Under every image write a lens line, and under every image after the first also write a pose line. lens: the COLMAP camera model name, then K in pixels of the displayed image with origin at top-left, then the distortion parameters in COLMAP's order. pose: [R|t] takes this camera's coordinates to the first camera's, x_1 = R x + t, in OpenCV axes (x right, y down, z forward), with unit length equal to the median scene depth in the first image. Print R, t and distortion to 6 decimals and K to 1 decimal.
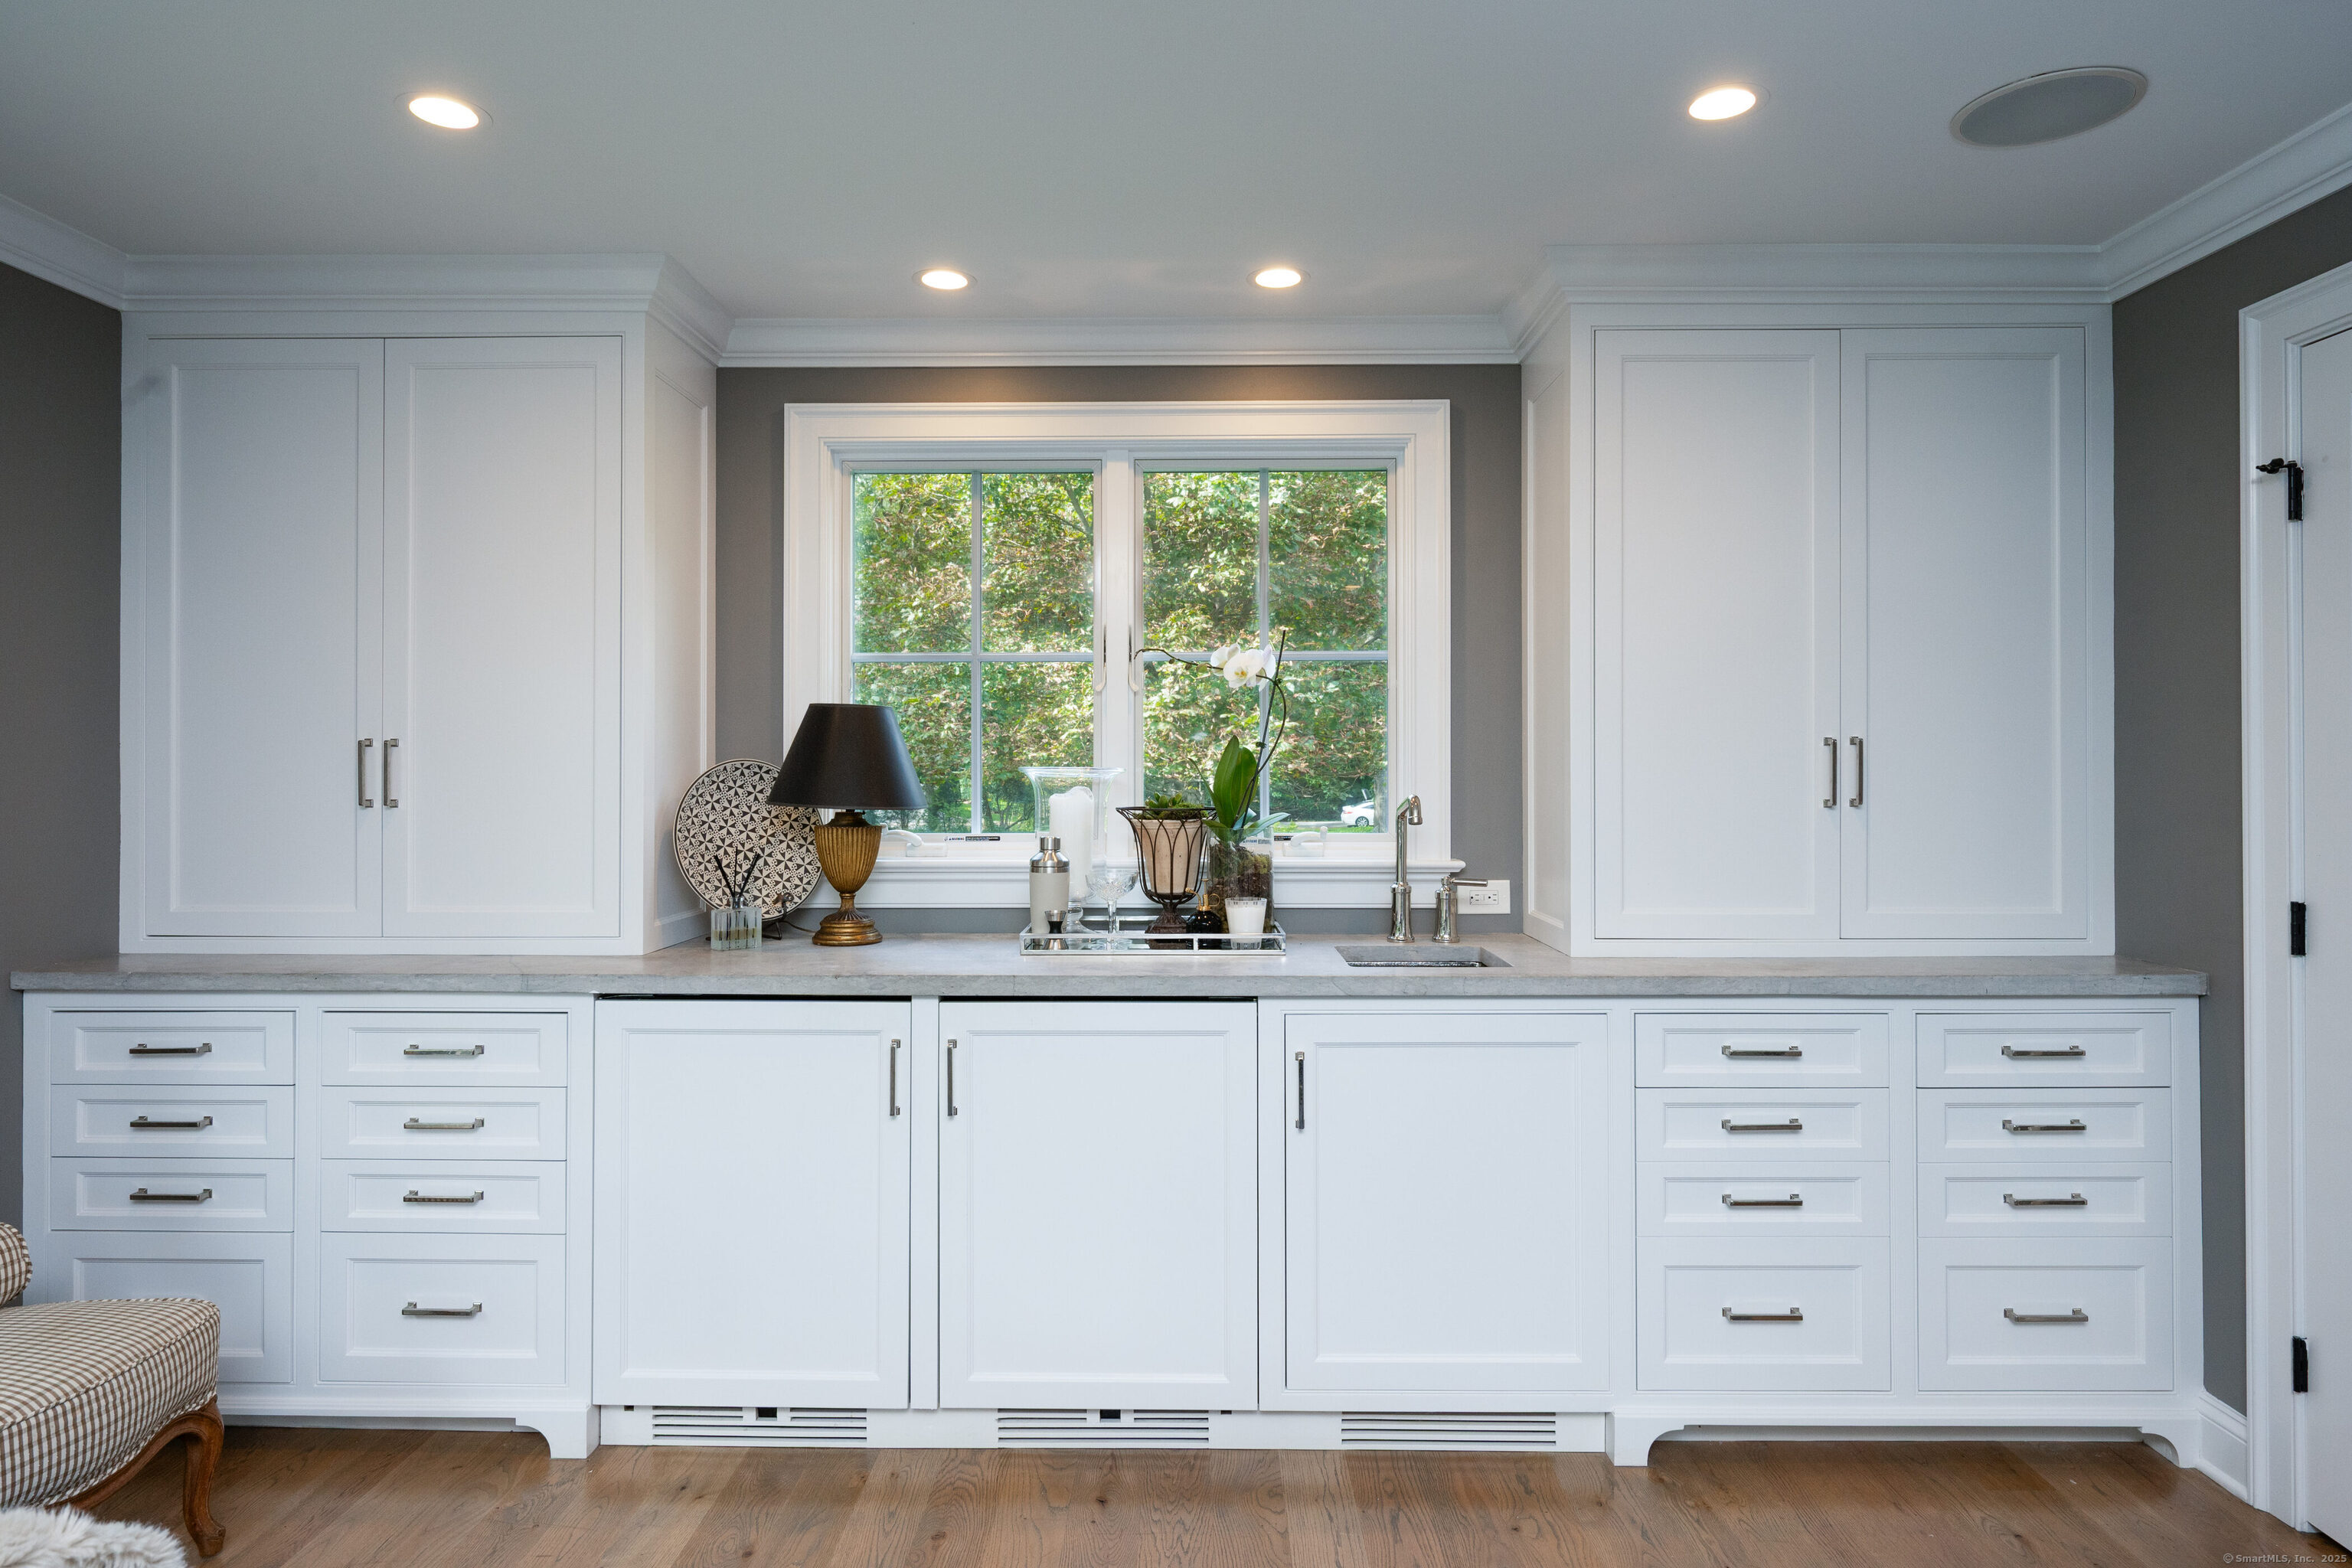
lens RADIAL K [[1383.9, 0, 1176.7], [0, 1383.9, 764.3], [0, 0, 1]] dist [0.000512, -0.000905]
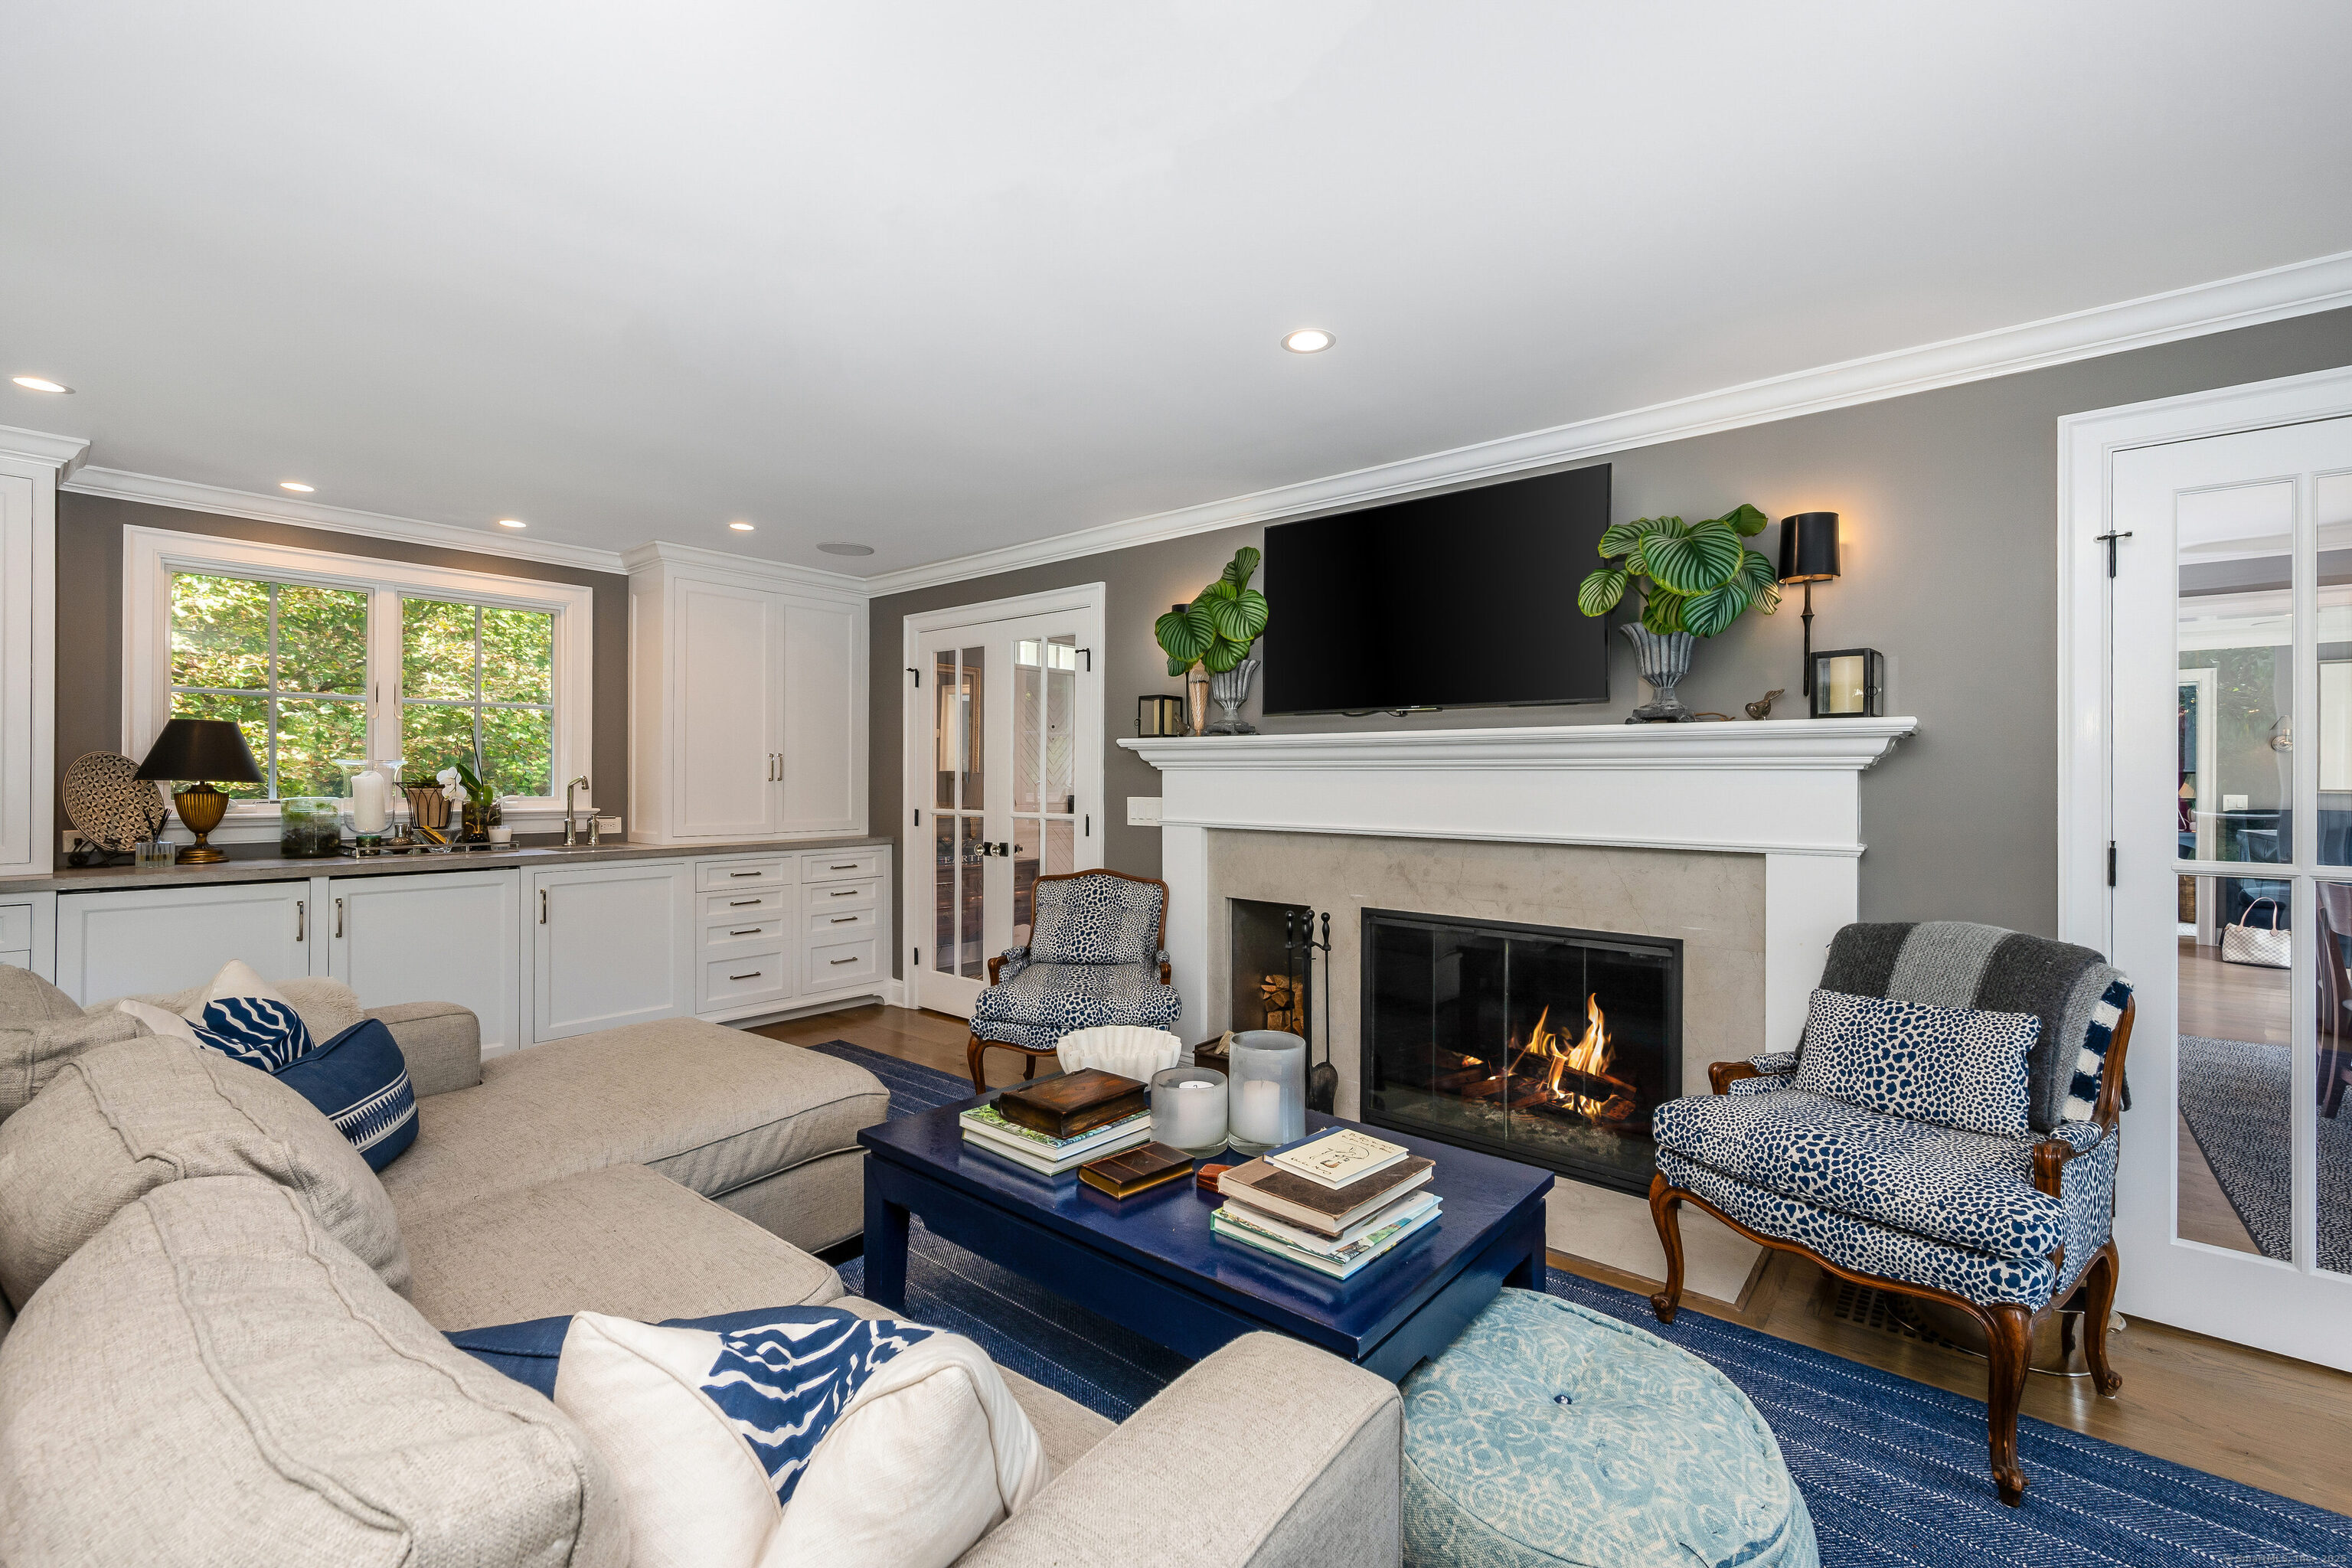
lens RADIAL K [[1011.2, 0, 1179.6], [0, 1011.2, 776.7], [0, 0, 1]] dist [0.001145, 0.000044]
pose [[0.646841, 0.007224, 0.762591, -0.477984], [-0.005935, 0.999973, -0.004438, 0.027240], [-0.762602, -0.001655, 0.646866, -0.810028]]
